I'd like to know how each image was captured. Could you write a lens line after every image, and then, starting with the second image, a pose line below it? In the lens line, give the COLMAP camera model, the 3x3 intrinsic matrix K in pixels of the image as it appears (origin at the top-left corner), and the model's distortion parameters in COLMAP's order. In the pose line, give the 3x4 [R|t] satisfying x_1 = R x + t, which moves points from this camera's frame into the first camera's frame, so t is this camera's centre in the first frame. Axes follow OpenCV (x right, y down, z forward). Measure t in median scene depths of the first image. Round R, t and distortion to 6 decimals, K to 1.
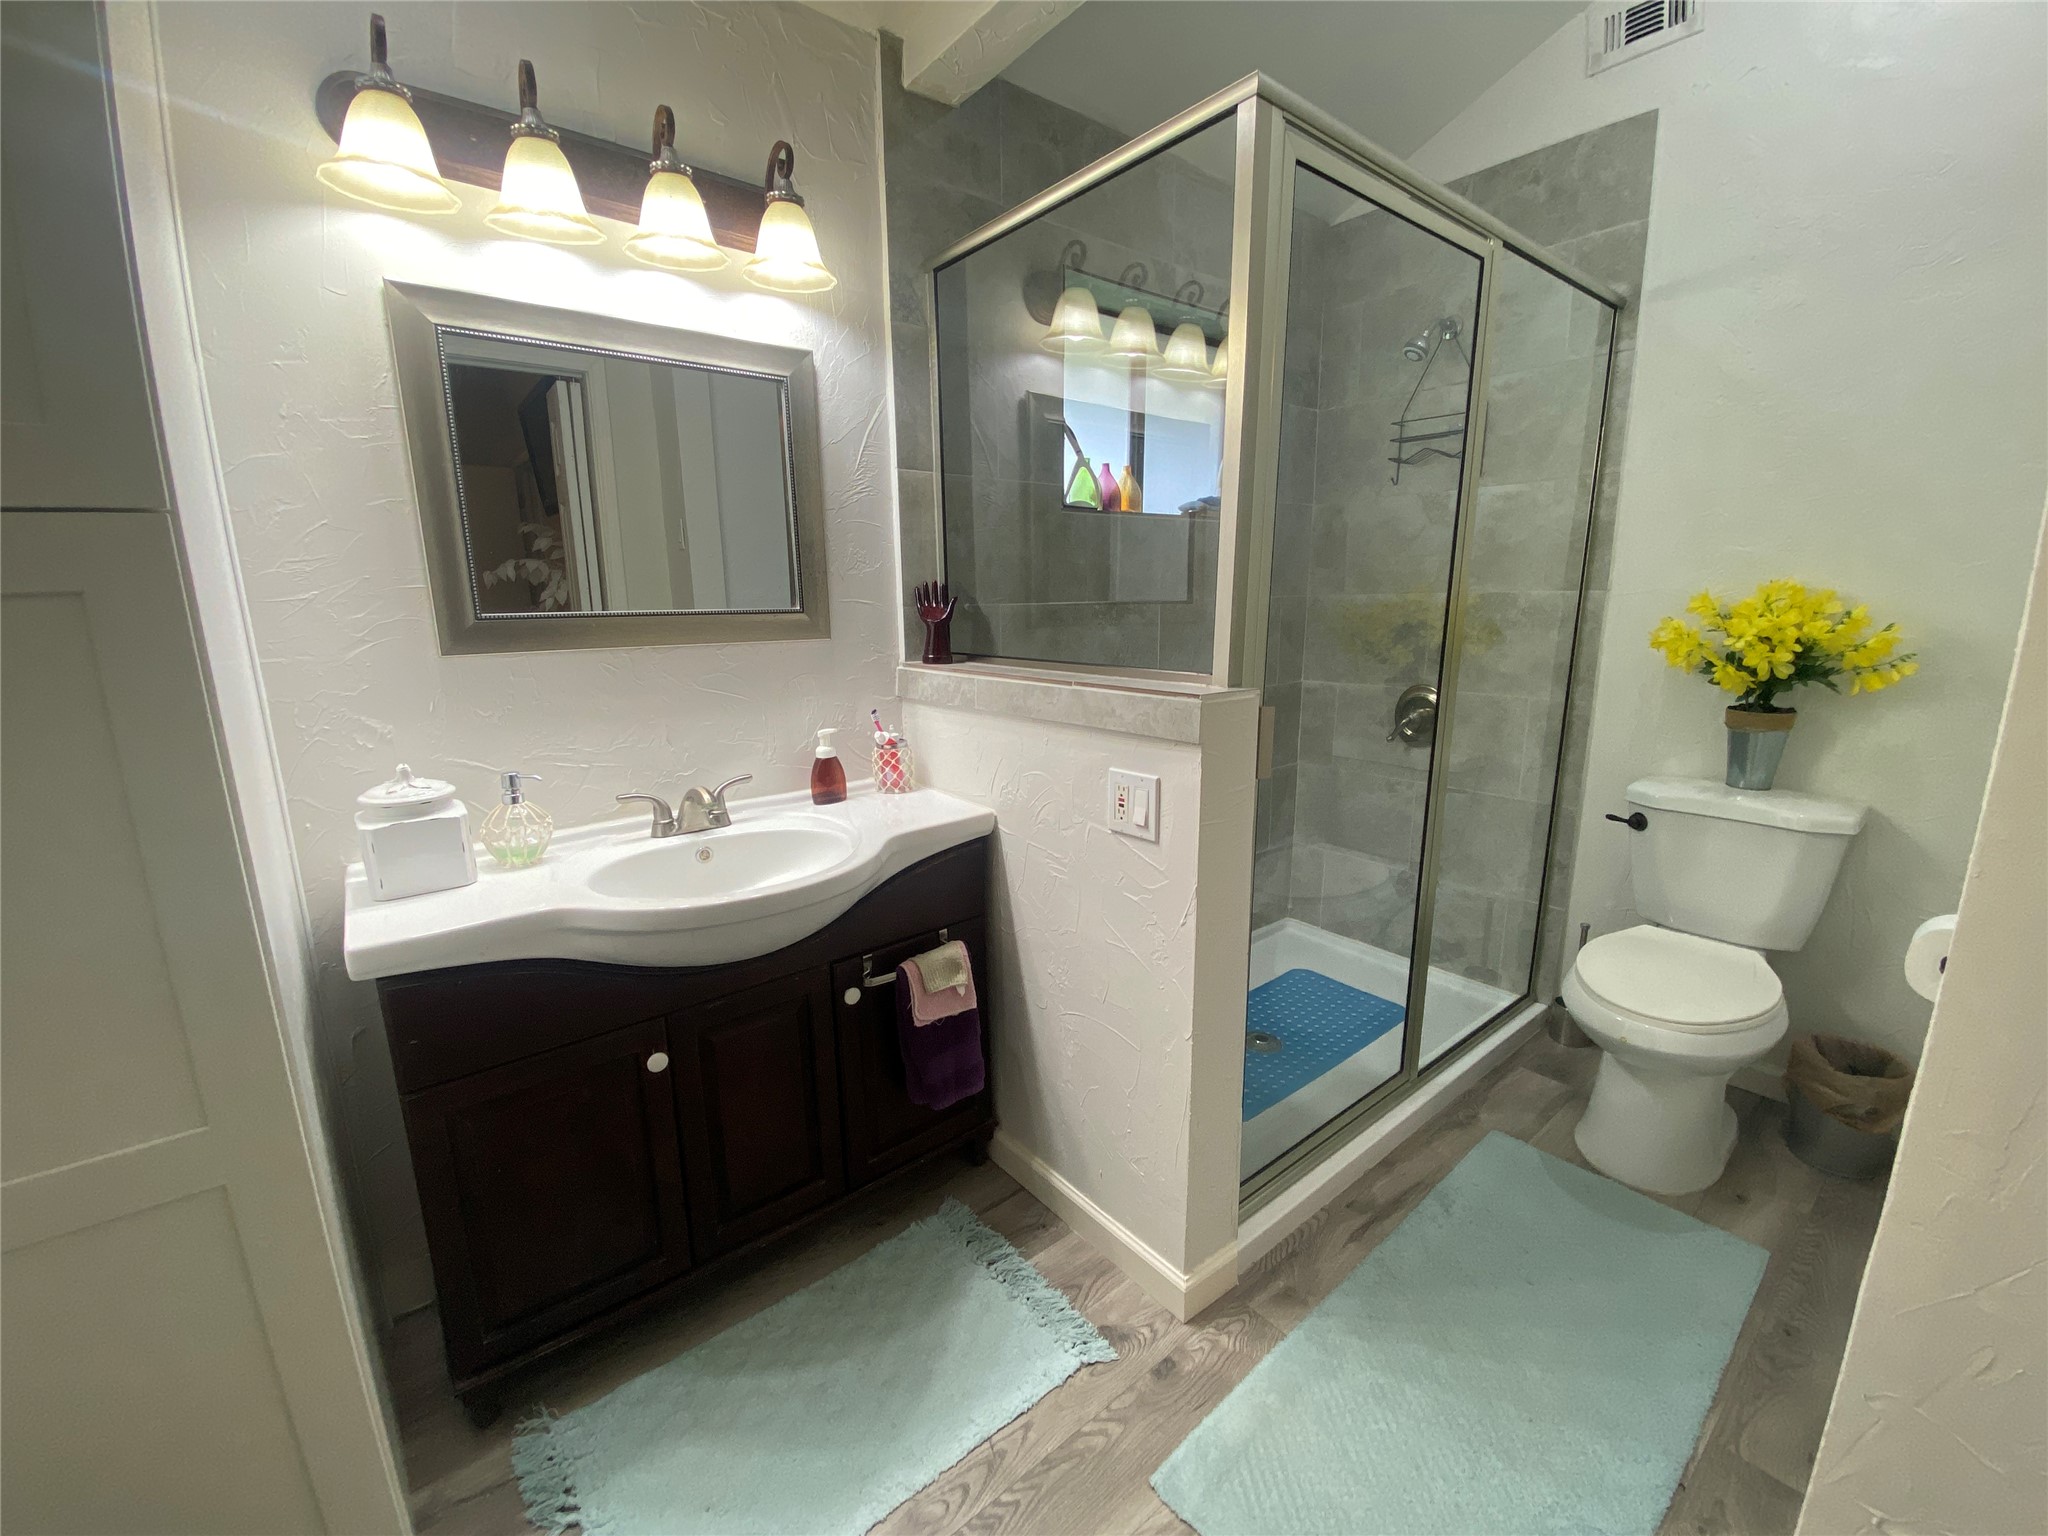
lens RADIAL K [[827.6, 0, 1027.0], [0, 827.6, 764.5], [0, 0, 1]] dist [0.016229, -0.018134]
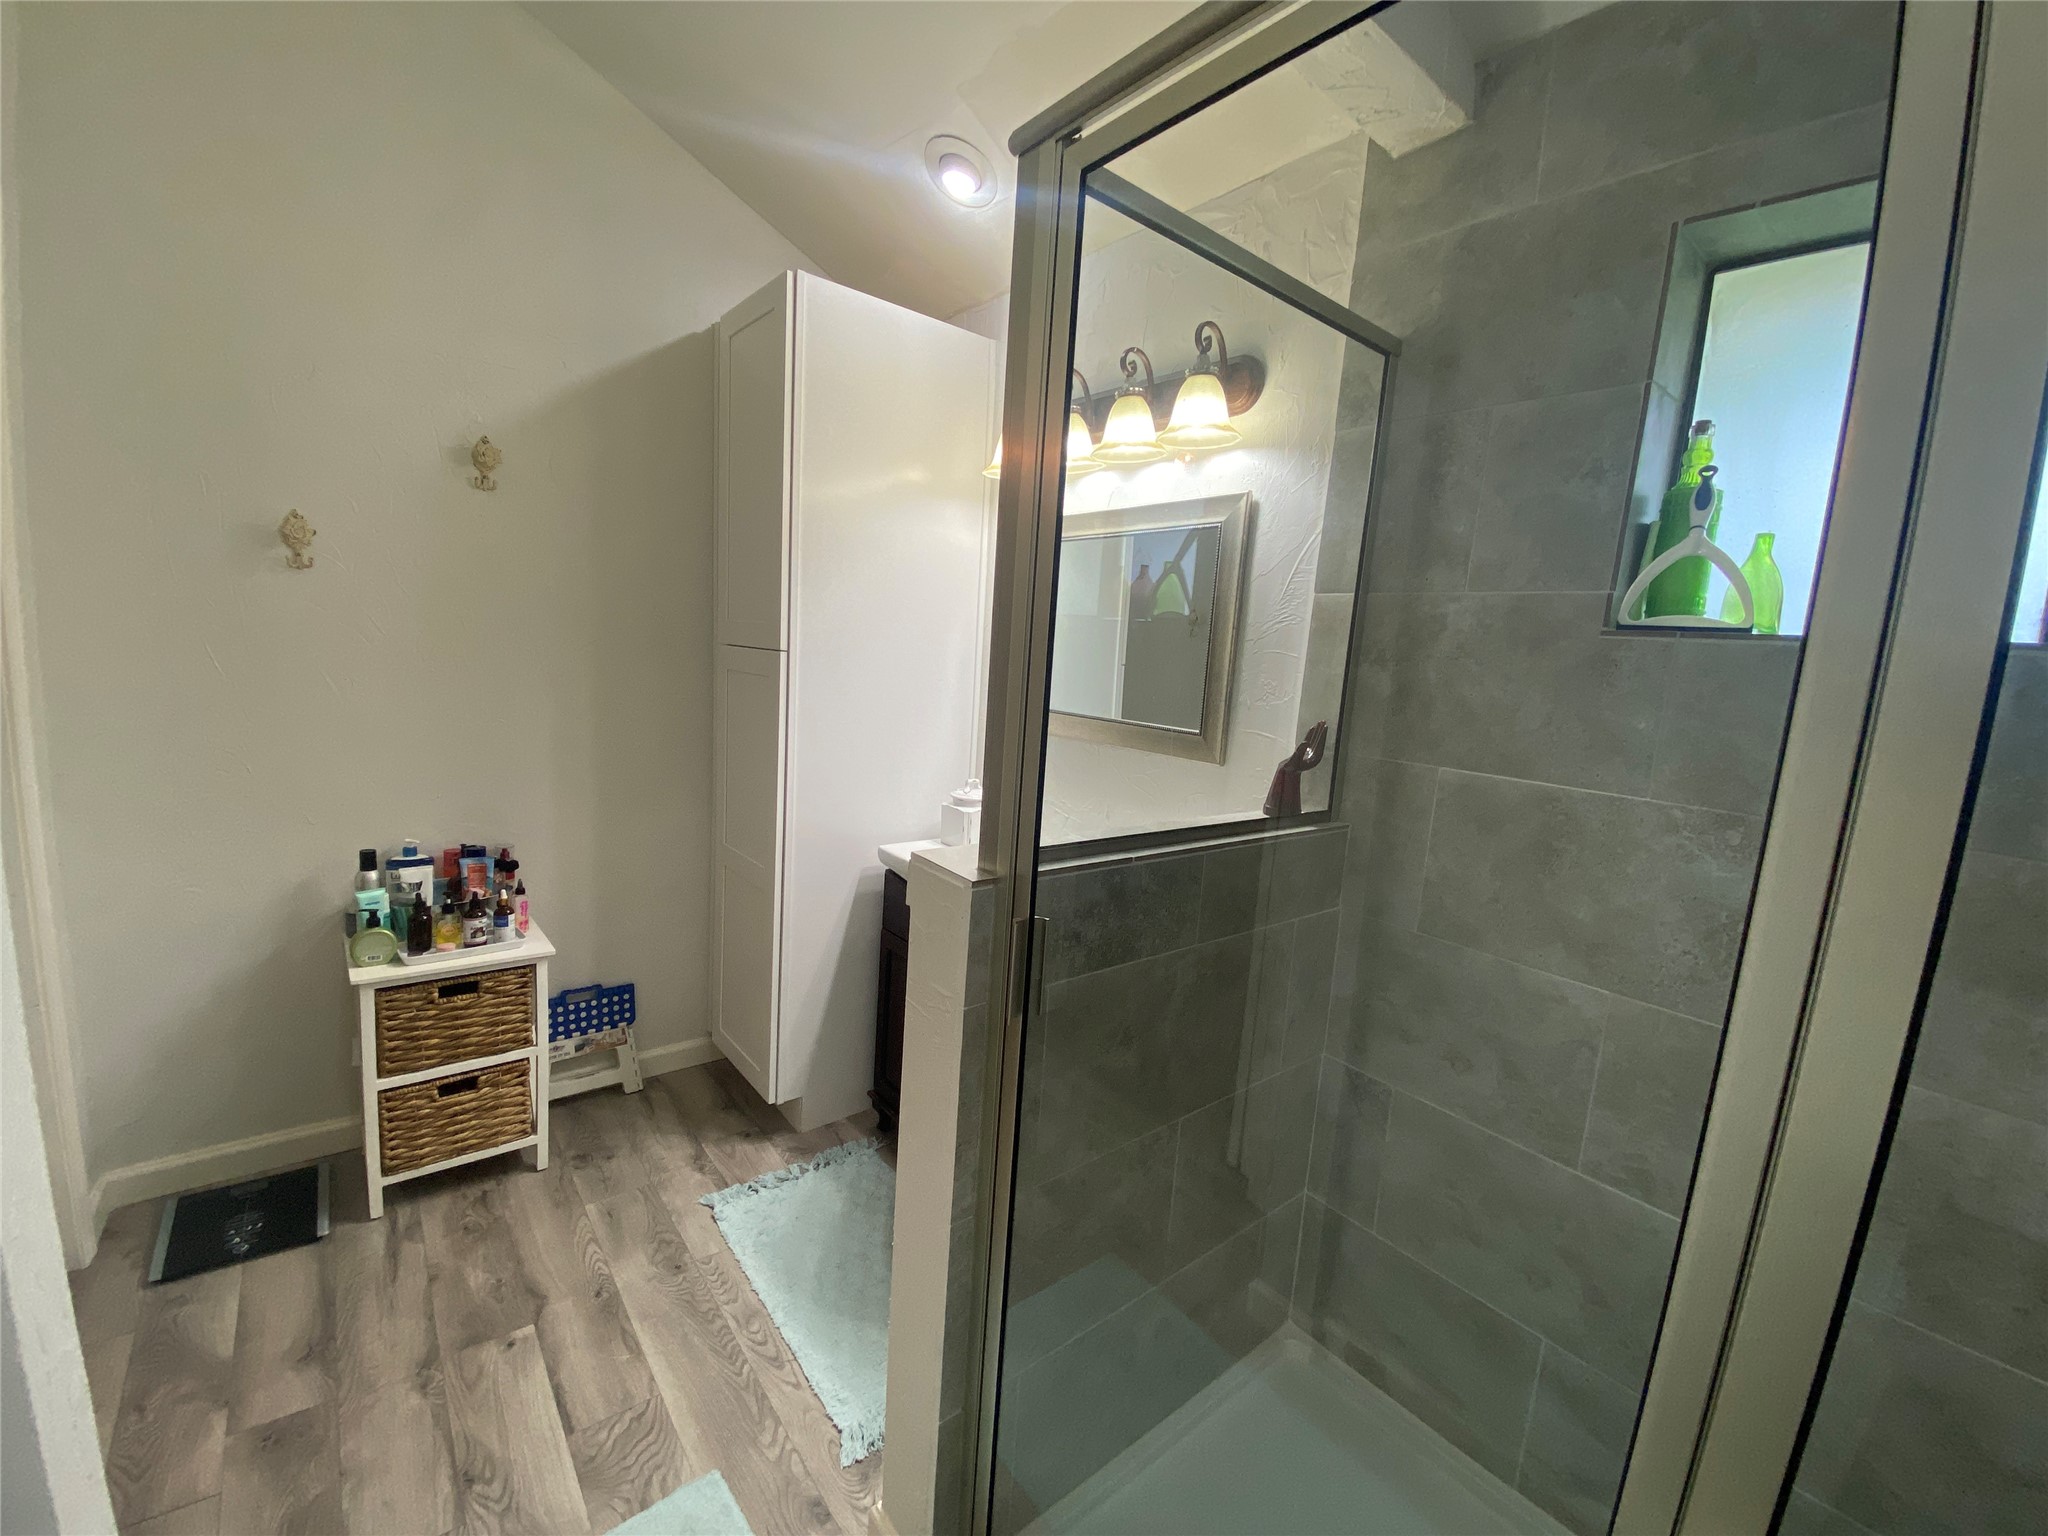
lens RADIAL K [[827.6, 0, 1023.1], [0, 827.6, 777.4], [0, 0, 1]] dist [0.016229, -0.018134]
pose [[-0.000750, 0.155765, -0.987794, 0.775264], [-0.270930, 0.950818, 0.150140, -0.232734], [0.962599, 0.267736, 0.041488, 0.754087]]
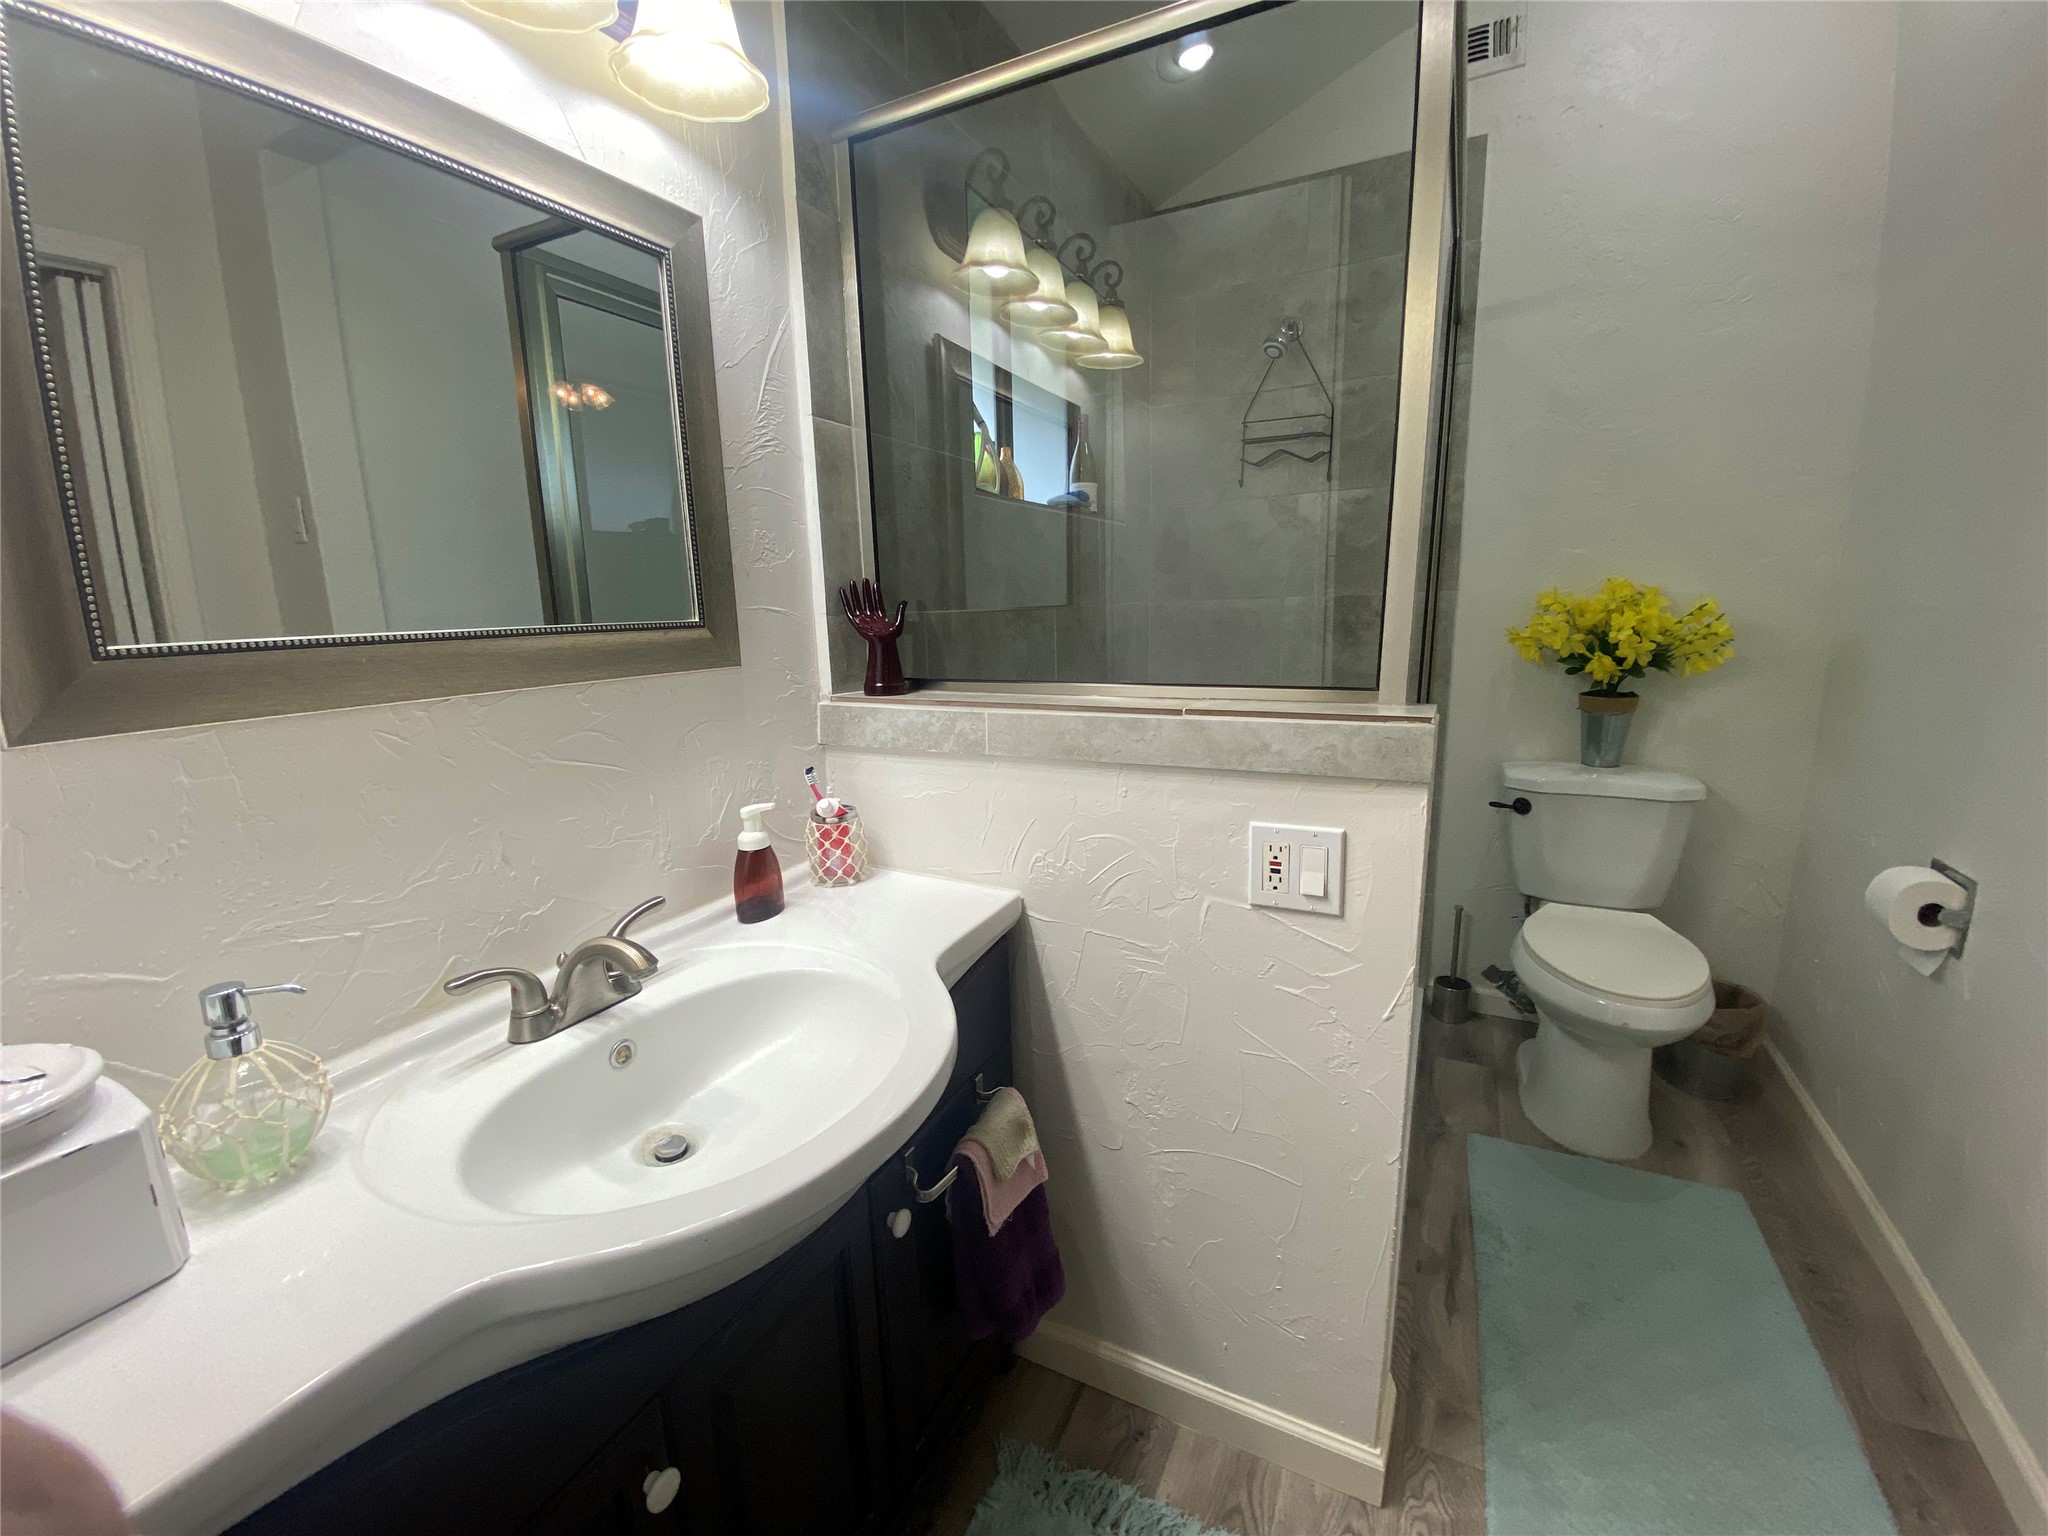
lens RADIAL K [[827.6, 0, 1033.3], [0, 827.6, 766.9], [0, 0, 1]] dist [0.016229, -0.018134]
pose [[0.914599, -0.090114, 0.394193, -0.302129], [0.095729, 0.995393, 0.005442, -0.056448], [-0.392867, 0.032759, 0.919011, 0.319598]]
